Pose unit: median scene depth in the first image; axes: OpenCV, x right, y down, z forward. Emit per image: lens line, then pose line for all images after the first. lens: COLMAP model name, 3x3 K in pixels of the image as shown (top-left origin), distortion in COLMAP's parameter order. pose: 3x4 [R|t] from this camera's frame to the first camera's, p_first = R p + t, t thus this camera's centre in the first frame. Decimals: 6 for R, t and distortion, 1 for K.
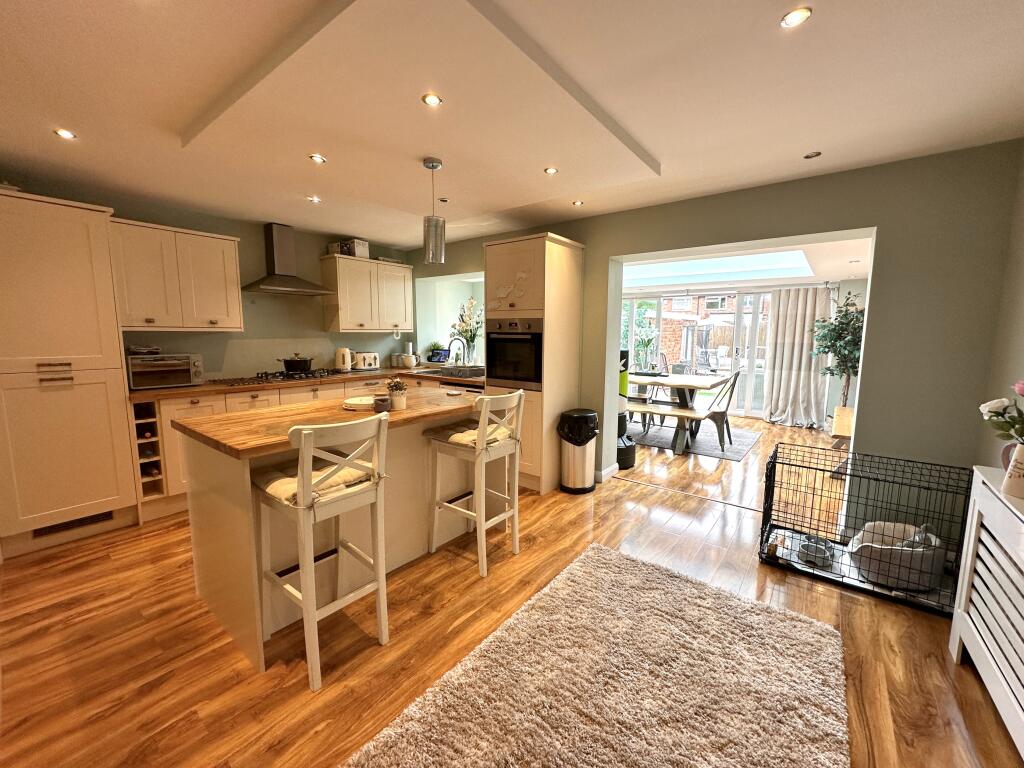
lens RADIAL K [[409.9, 0, 509.9], [0, 409.9, 380.5], [0, 0, 1]] dist [-0.000837, -0.000170]
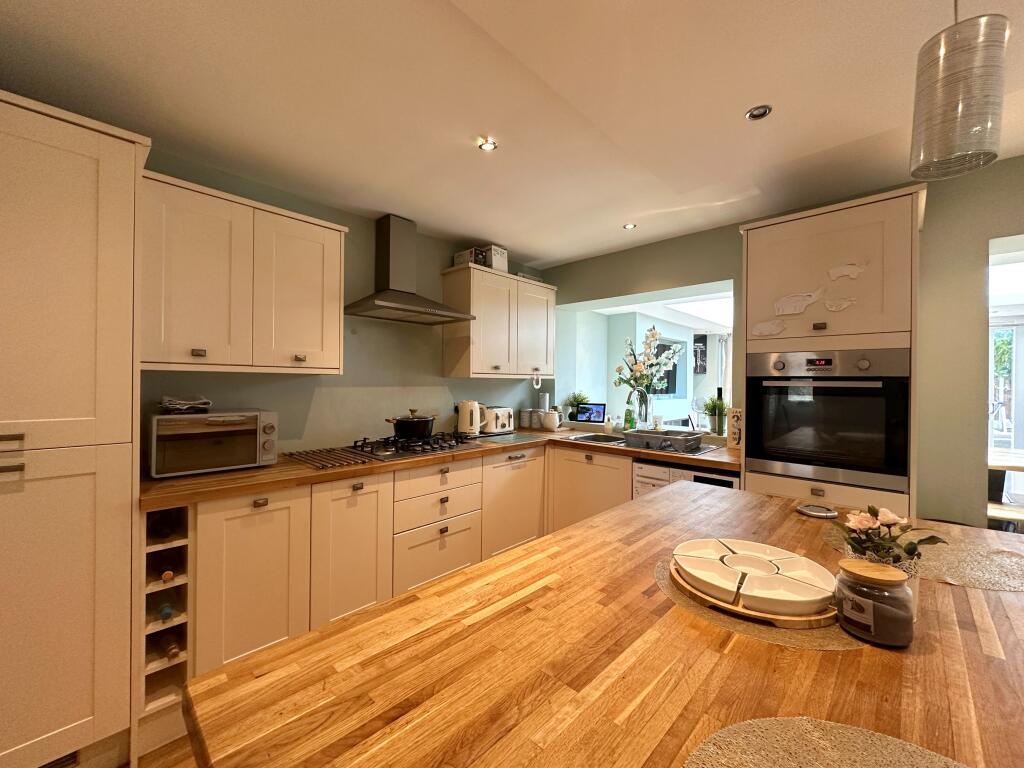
lens RADIAL K [[409.9, 0, 509.9], [0, 409.9, 380.5], [0, 0, 1]] dist [-0.000837, -0.000170]
pose [[0.994571, 0.003151, -0.104011, -0.305363], [-0.015788, 0.992539, -0.120902, -0.036464], [0.102854, 0.121888, 0.987200, 0.381292]]
